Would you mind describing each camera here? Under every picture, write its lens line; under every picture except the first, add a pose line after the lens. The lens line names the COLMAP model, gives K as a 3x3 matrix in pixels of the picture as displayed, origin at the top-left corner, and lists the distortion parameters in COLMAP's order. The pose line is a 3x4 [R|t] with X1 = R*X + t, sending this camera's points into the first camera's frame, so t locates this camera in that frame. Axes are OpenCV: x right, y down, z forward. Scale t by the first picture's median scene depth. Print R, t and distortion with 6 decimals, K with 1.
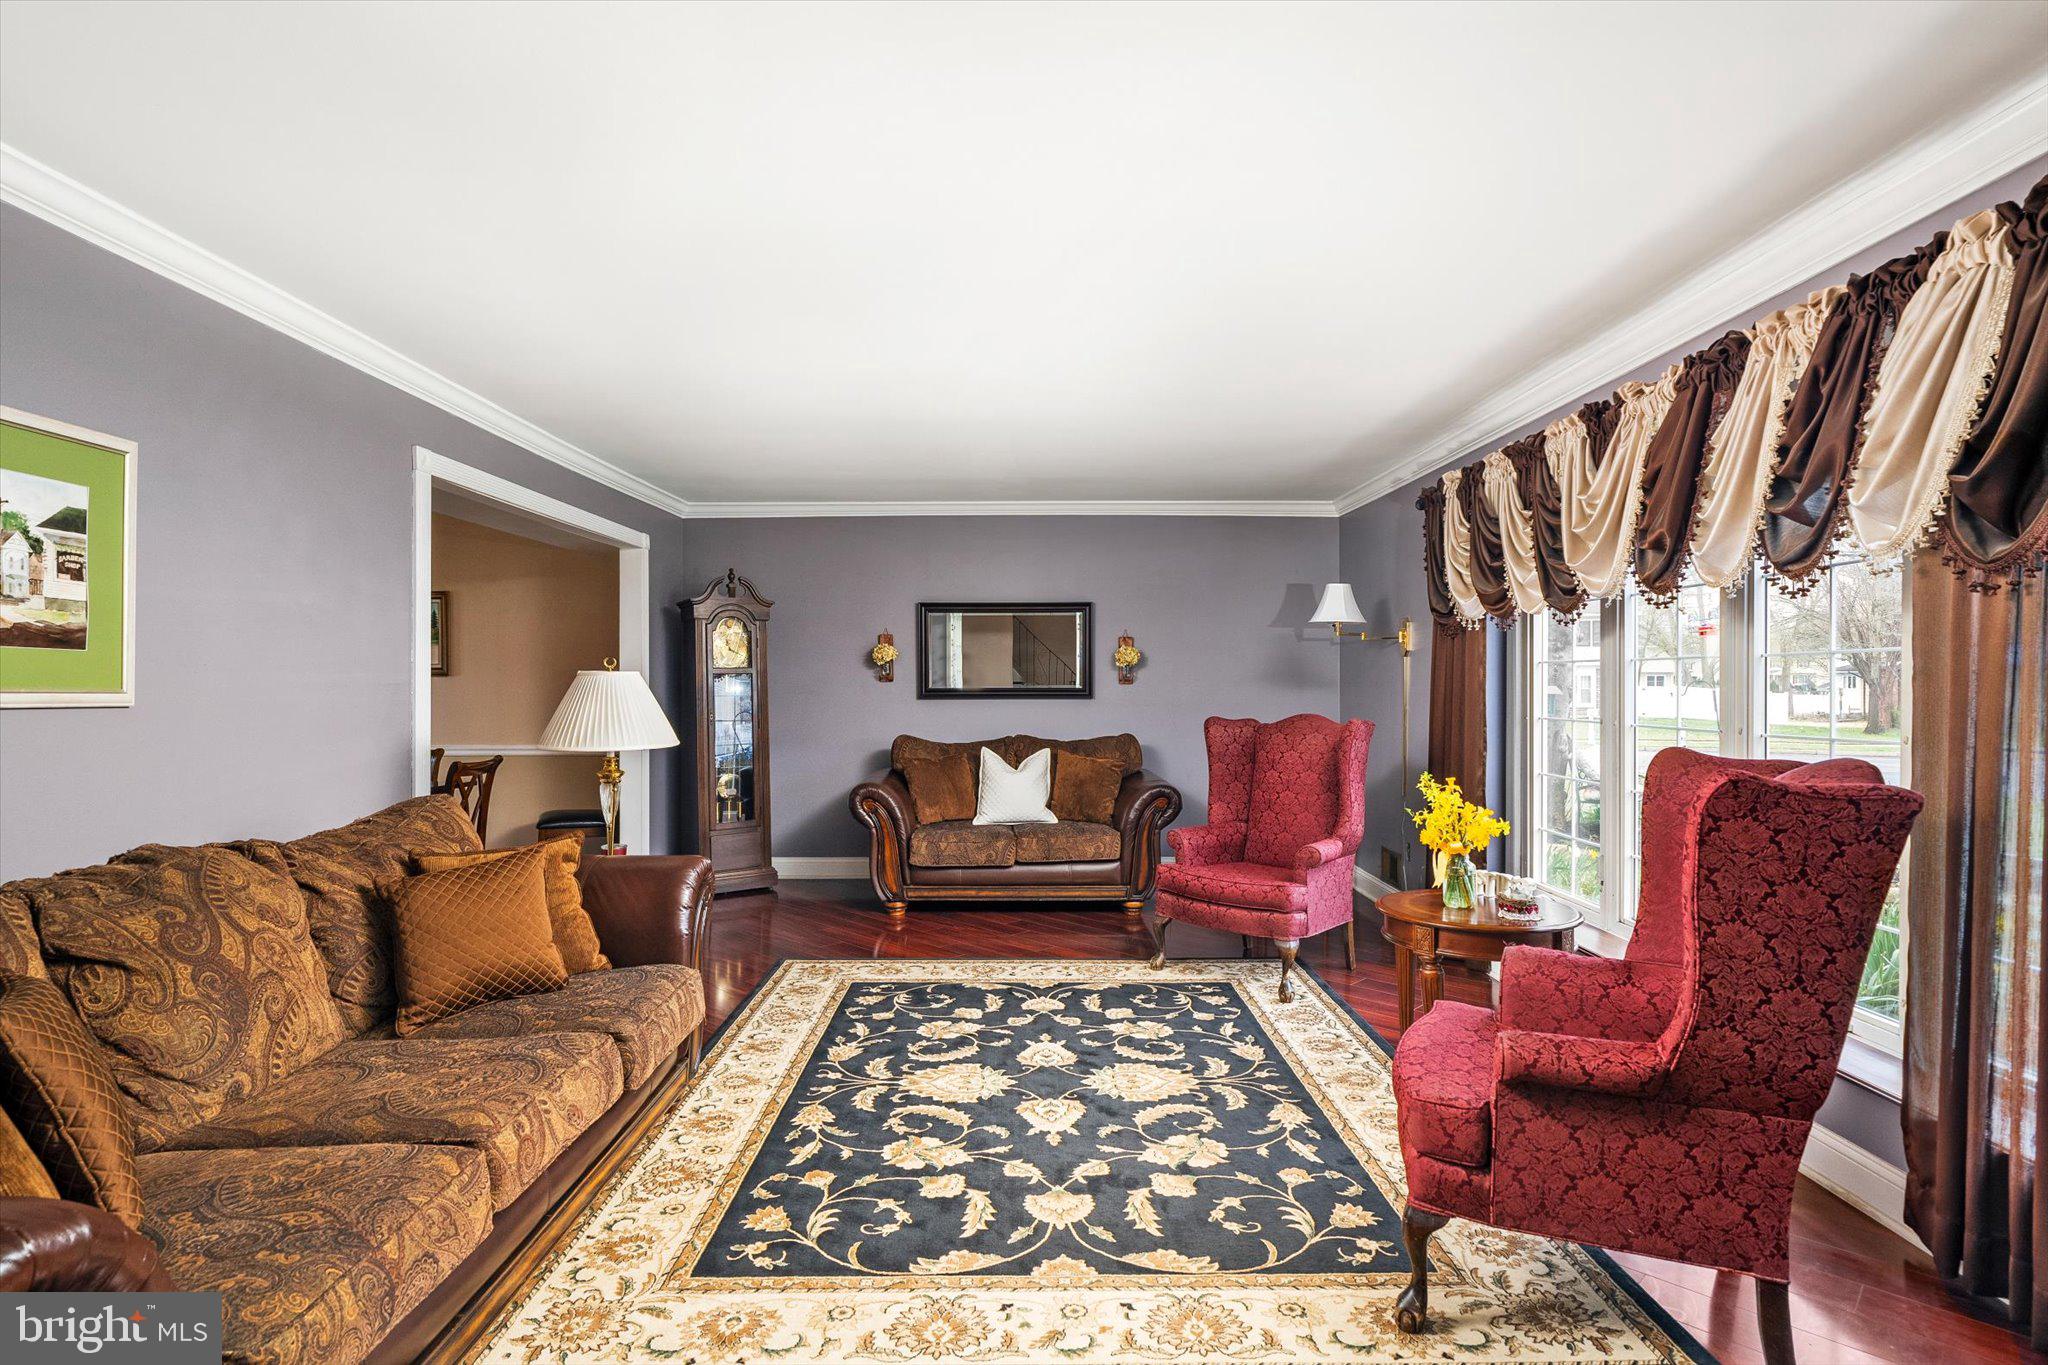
lens RADIAL K [[1005.5, 0, 1020.0], [0, 1005.5, 682.8], [0, 0, 1]] dist [0.000570, 0.000844]
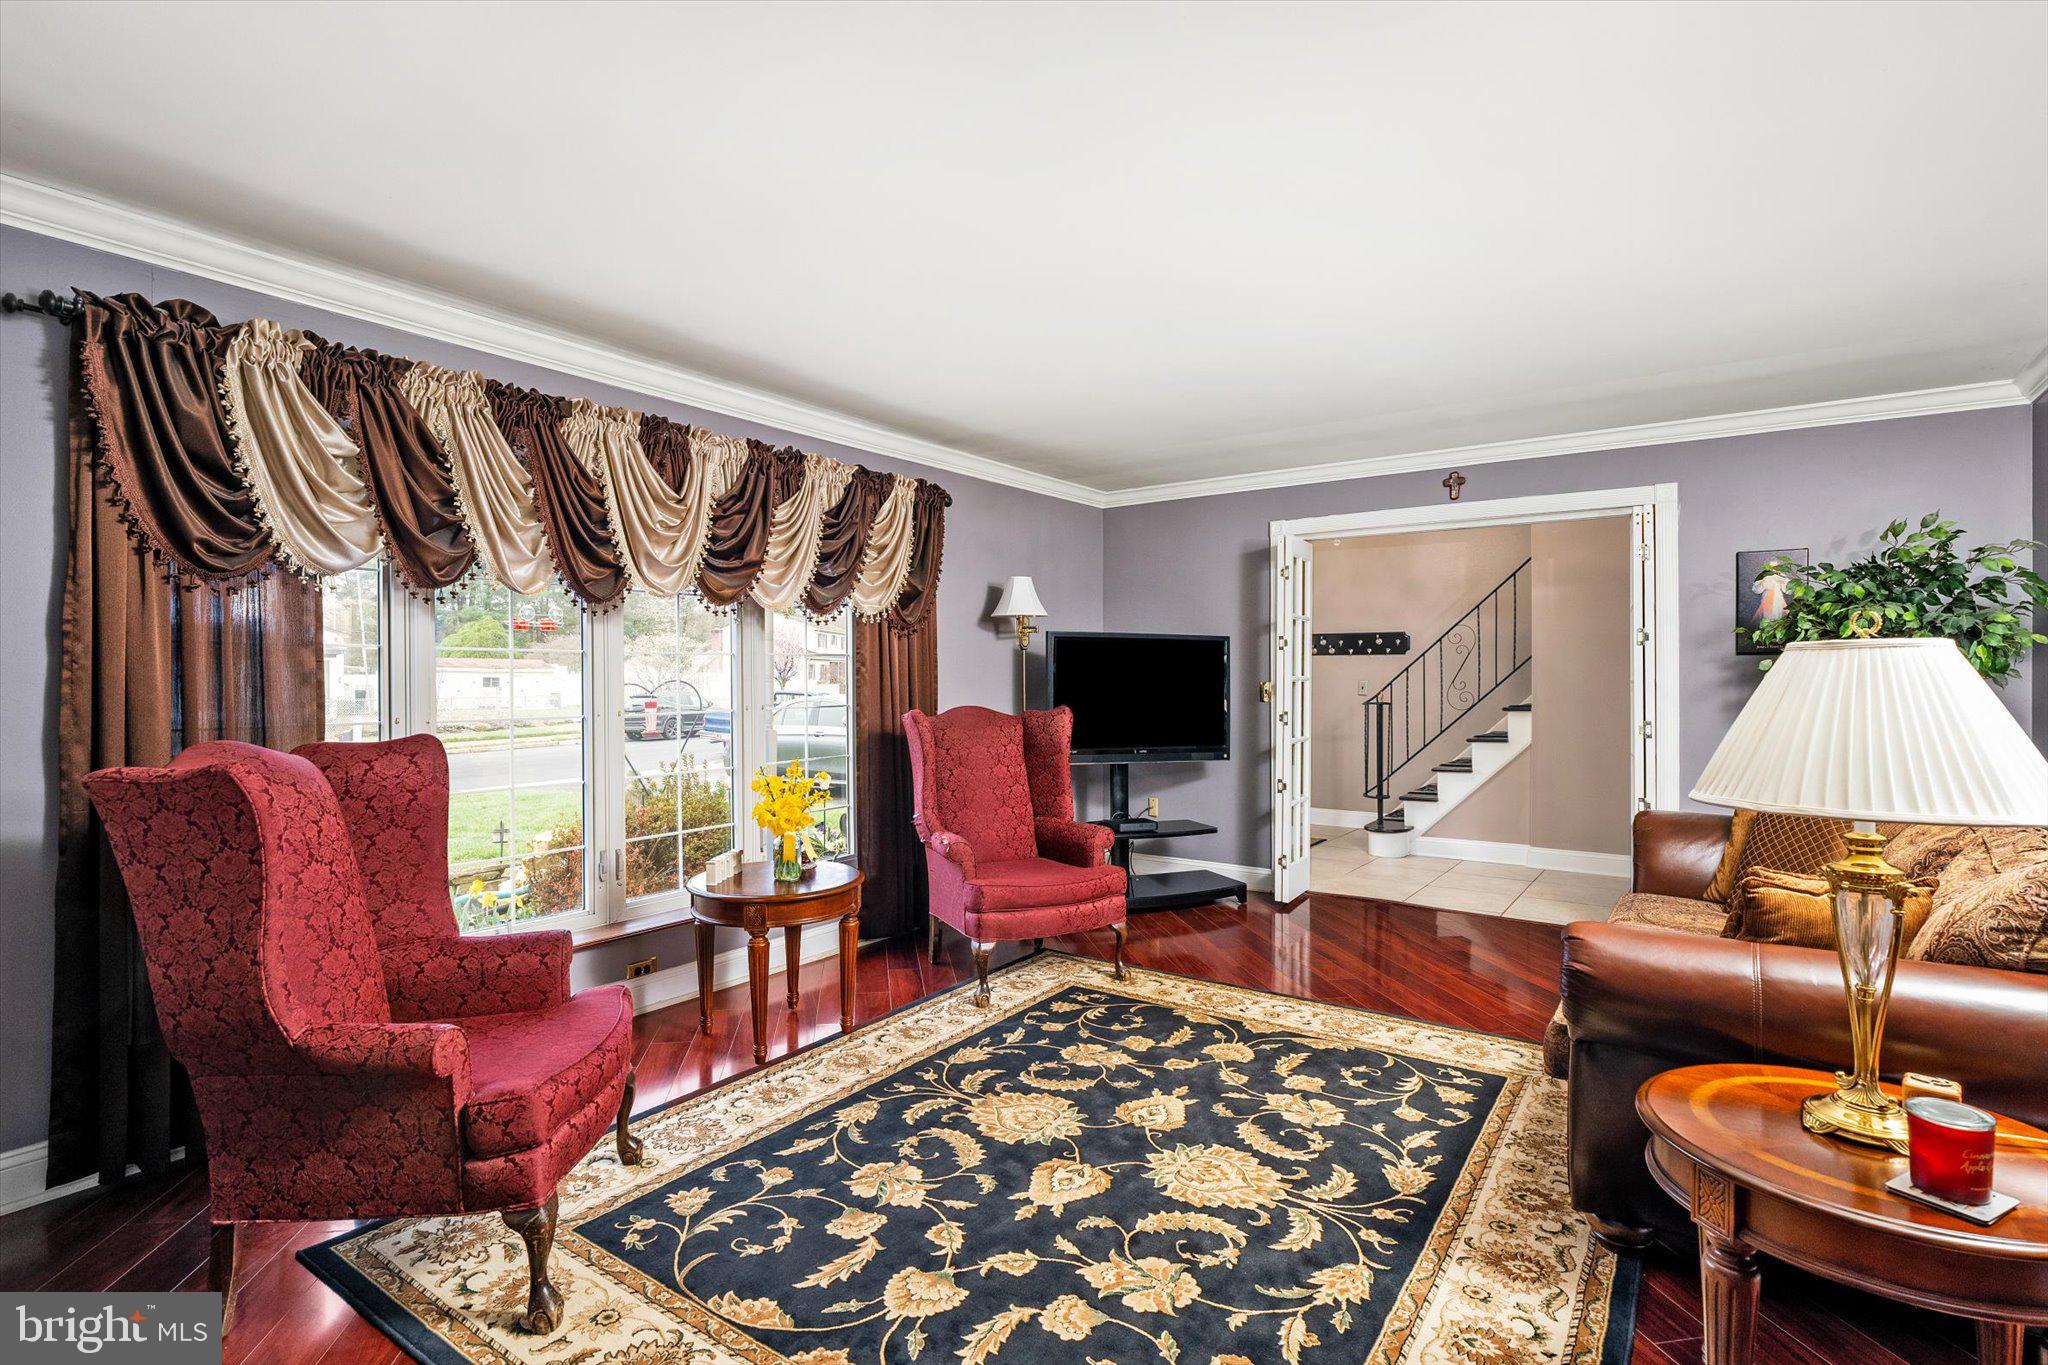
lens RADIAL K [[1005.5, 0, 1015.1], [0, 1005.5, 688.4], [0, 0, 1]] dist [0.000570, 0.000844]
pose [[-0.815635, -0.003089, 0.578559, -0.375218], [0.002186, 0.999962, 0.008420, 0.006050], [-0.578563, 0.008132, -0.815597, 1.659160]]
